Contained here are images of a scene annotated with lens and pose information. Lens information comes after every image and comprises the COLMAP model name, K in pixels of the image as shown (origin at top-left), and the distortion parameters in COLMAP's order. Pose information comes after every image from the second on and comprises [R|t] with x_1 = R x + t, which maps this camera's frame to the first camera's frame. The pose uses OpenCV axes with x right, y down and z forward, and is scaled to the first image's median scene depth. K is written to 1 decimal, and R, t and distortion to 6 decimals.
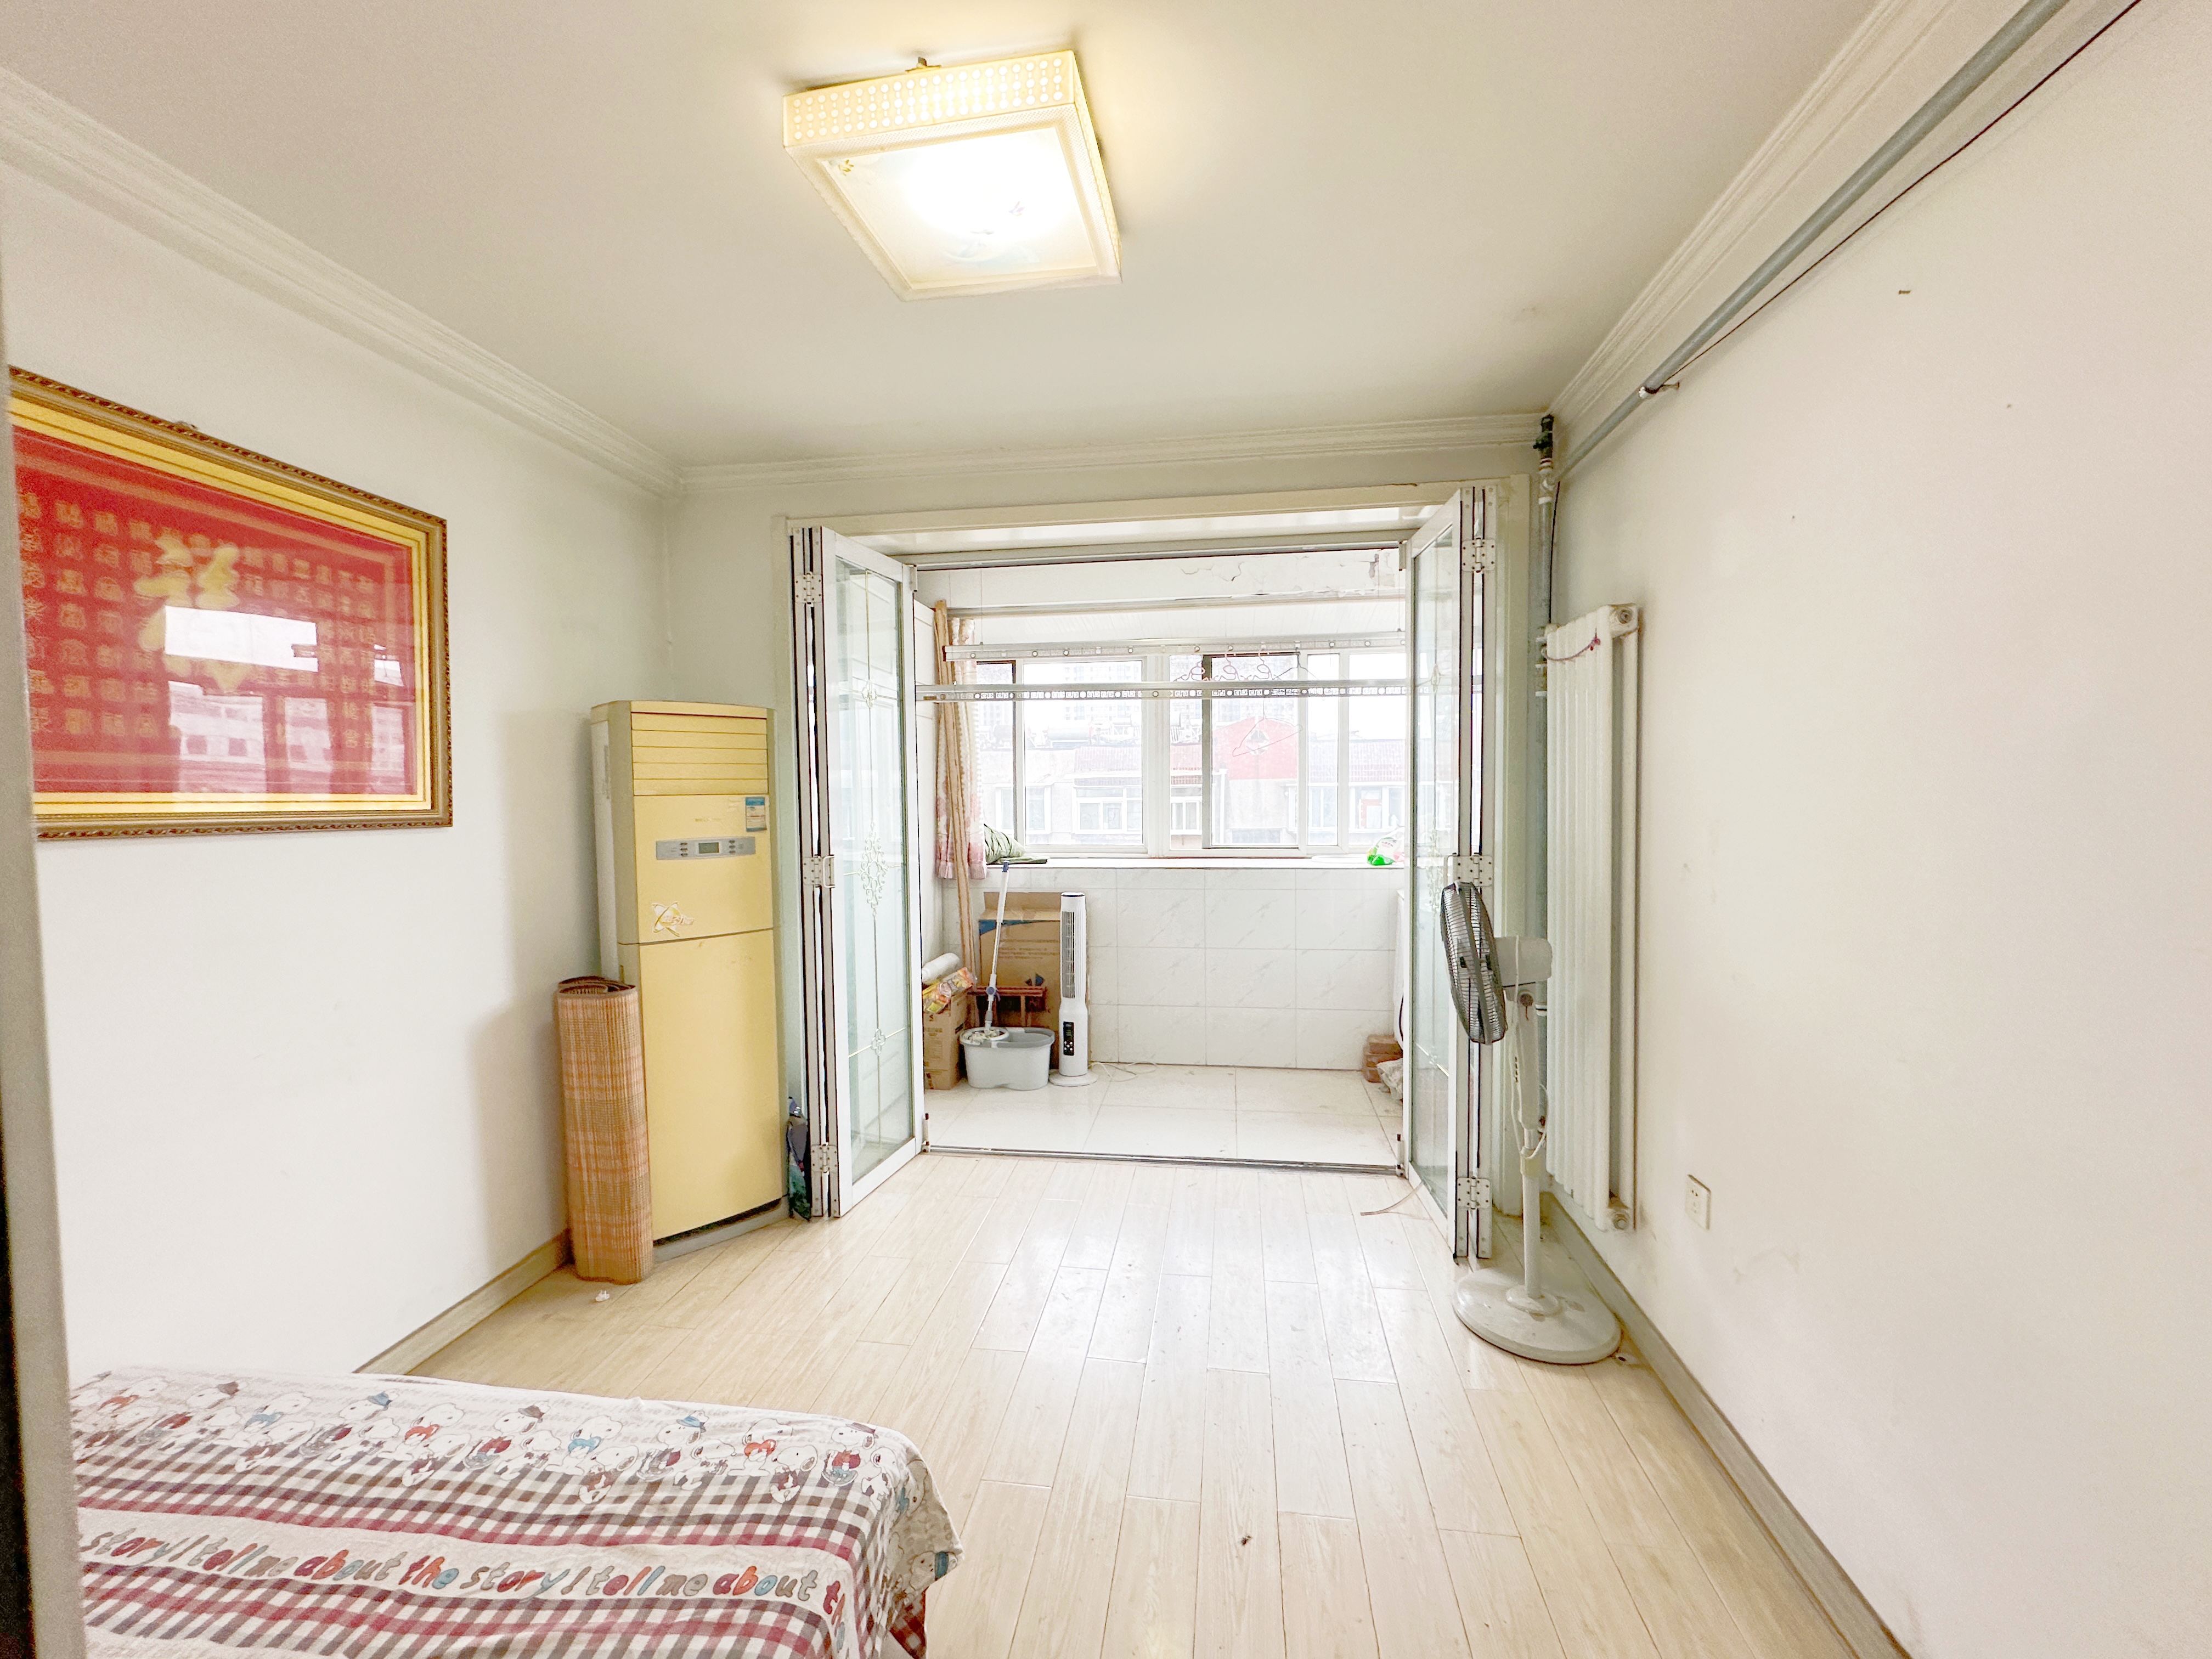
lens RADIAL K [[896.1, 0, 1101.9], [0, 896.1, 830.0], [0, 0, 1]] dist [-0.000783, -0.000055]
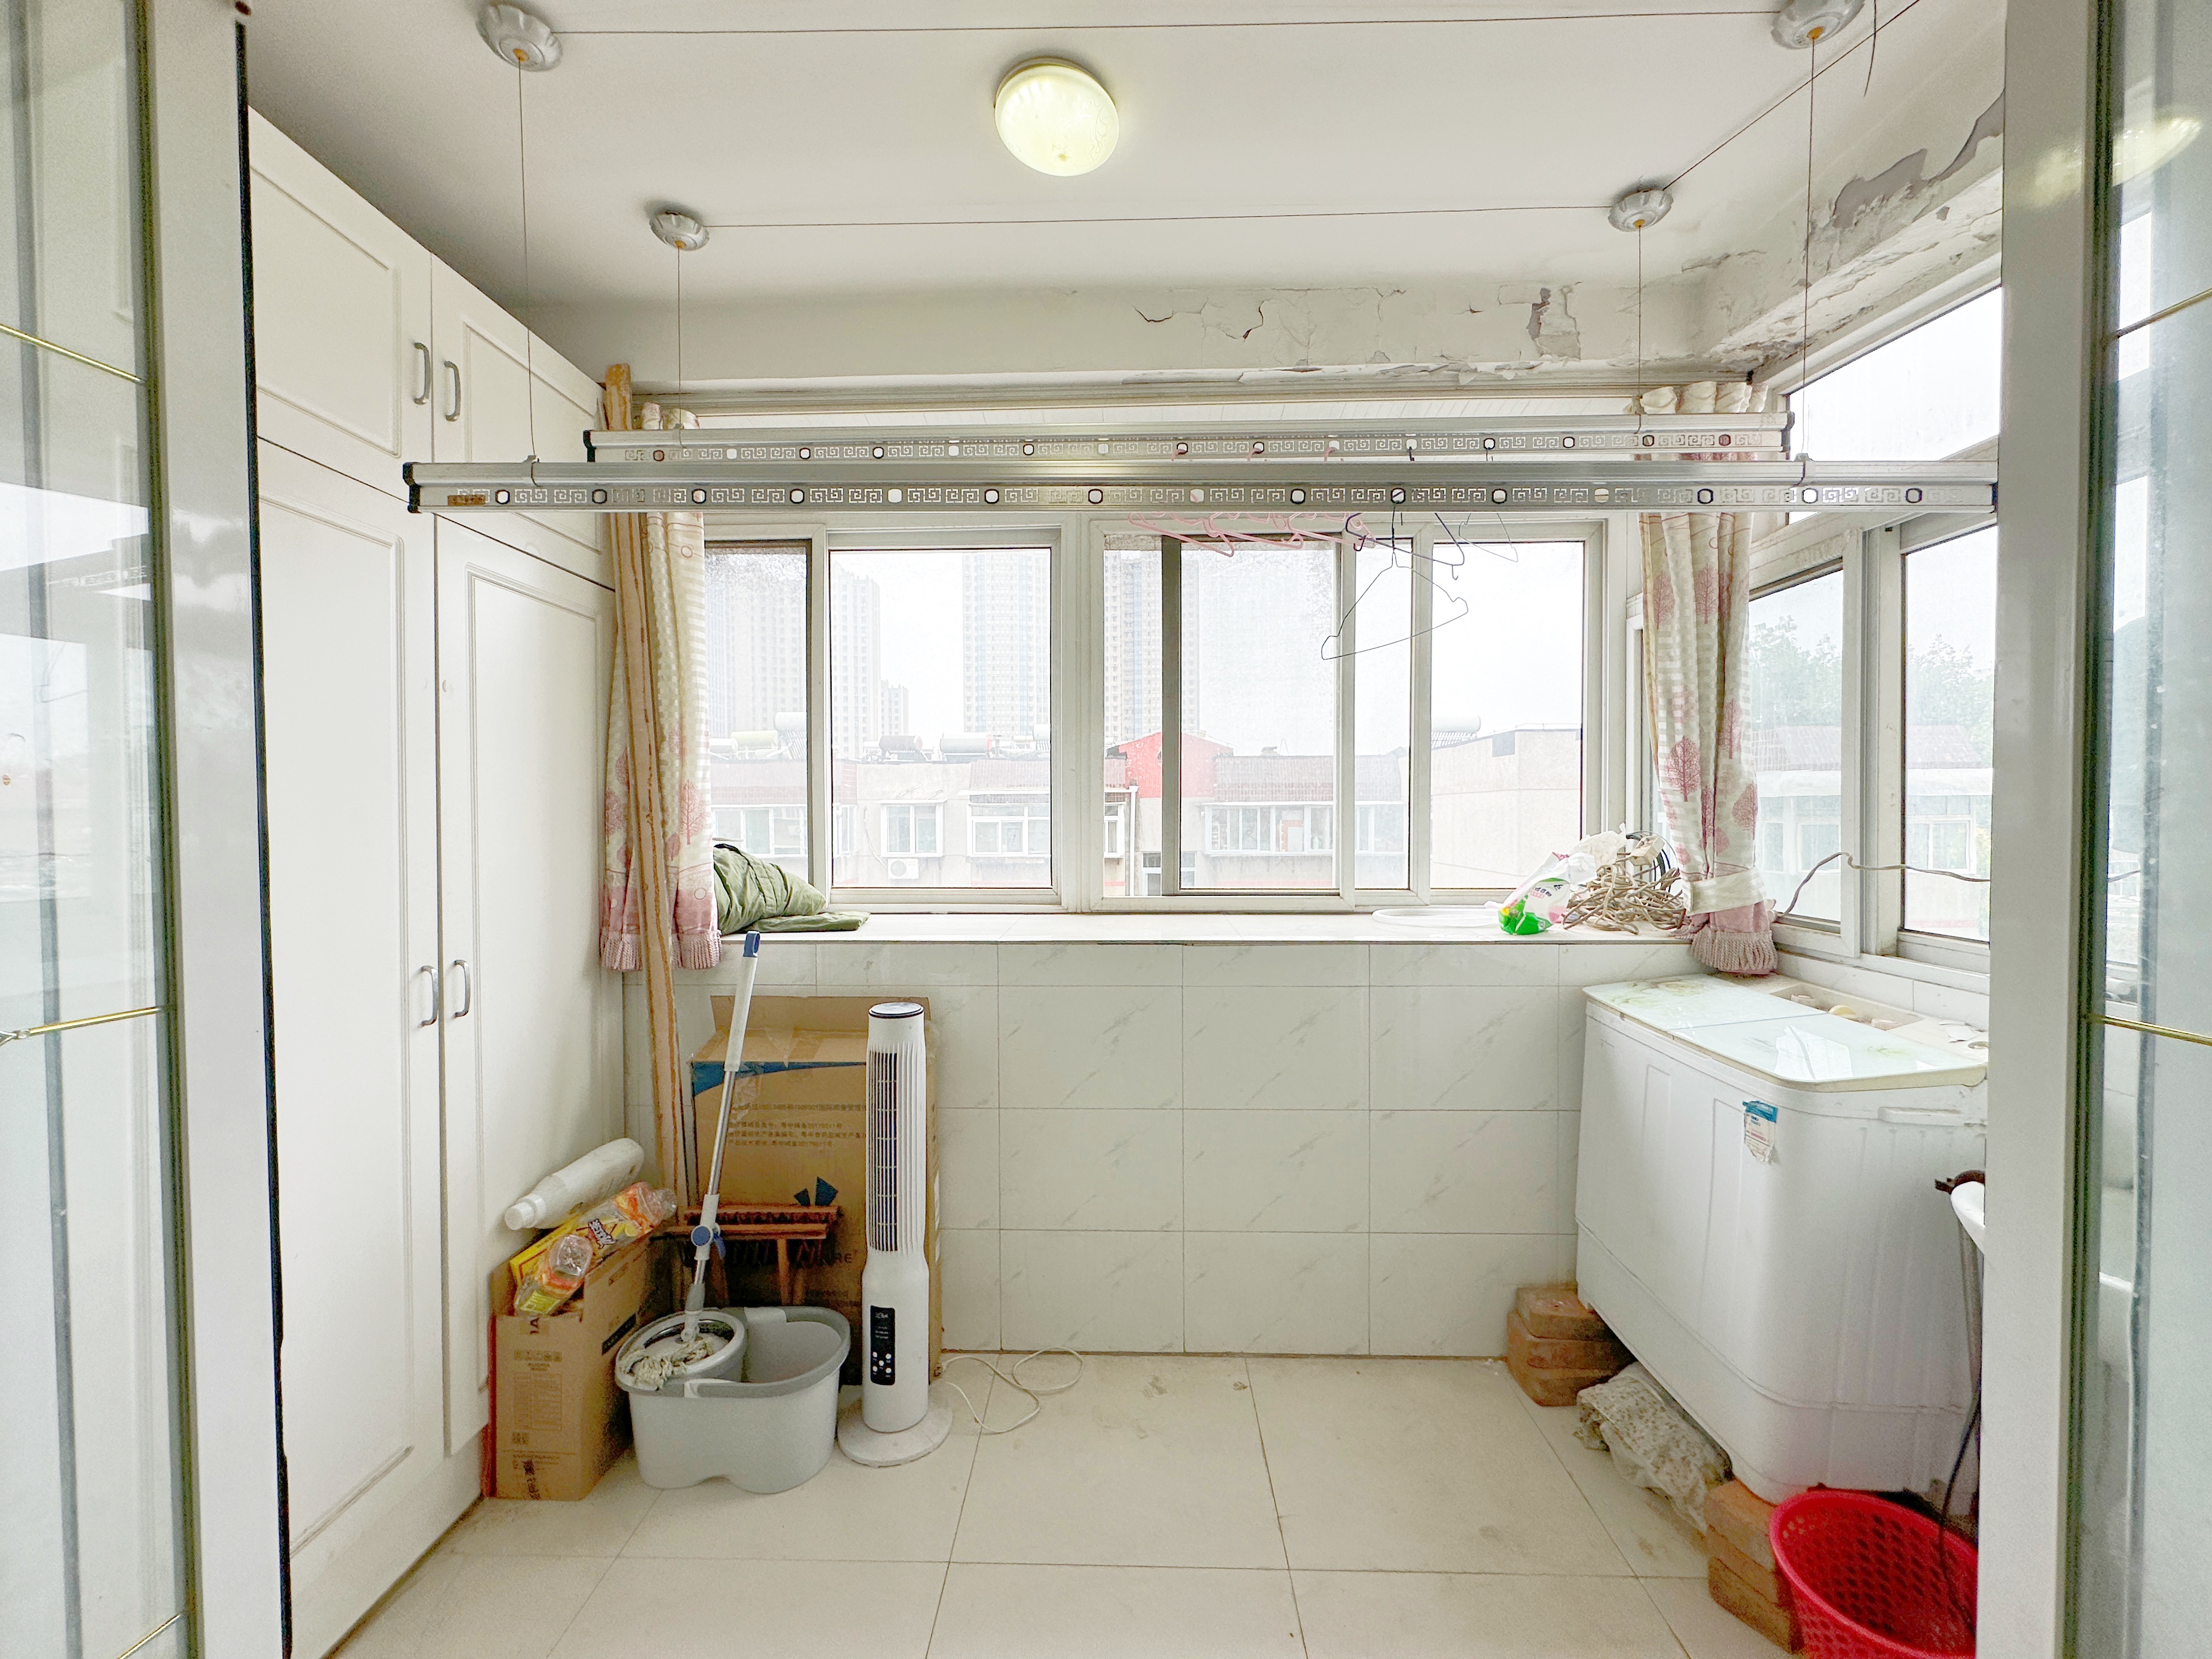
lens RADIAL K [[896.1, 0, 1101.9], [0, 896.1, 830.0], [0, 0, 1]] dist [-0.000783, -0.000055]
pose [[0.994054, 0.004327, 0.108803, 0.019221], [-0.001686, 0.999702, -0.024349, -0.005707], [-0.108875, 0.024020, 0.993765, 0.529139]]
